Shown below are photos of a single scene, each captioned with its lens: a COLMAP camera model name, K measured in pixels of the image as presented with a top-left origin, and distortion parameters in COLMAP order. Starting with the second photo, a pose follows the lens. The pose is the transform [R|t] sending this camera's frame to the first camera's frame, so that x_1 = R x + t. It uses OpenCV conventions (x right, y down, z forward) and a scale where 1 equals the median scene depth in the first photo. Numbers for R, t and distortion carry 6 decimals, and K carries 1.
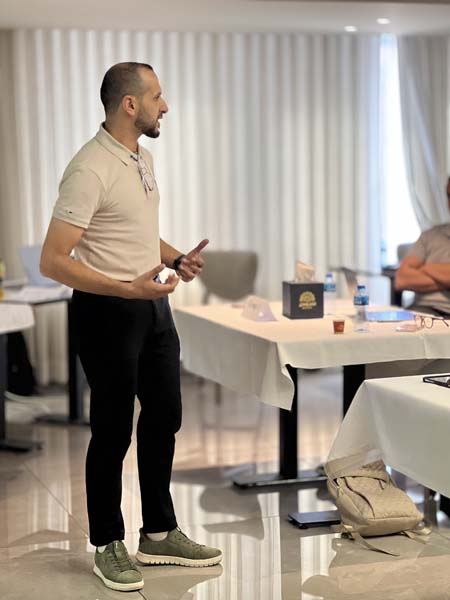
lens RADIAL K [[1338.4, 0, 231.0], [0, 1338.4, 298.3], [0, 0, 1]] dist [0.212507, 0.000000]
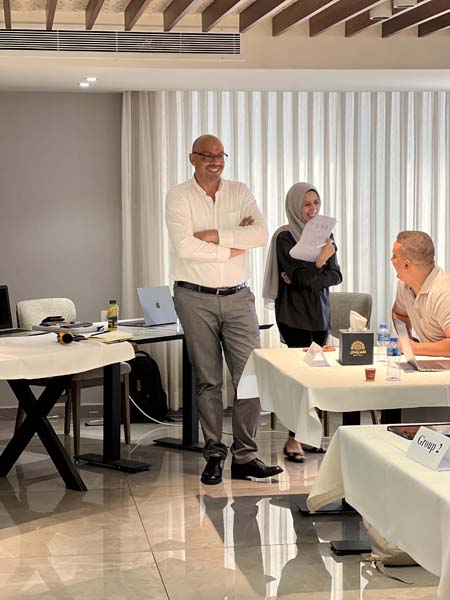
lens RADIAL K [[1338.4, 0, 224.9], [0, 1338.4, 296.9], [0, 0, 1]] dist [0.212507, 0.000000]
pose [[0.982504, 0.024581, -0.184610, 0.154469], [-0.027614, 0.999522, -0.013876, -0.023019], [0.184180, 0.018731, 0.982714, -0.112419]]
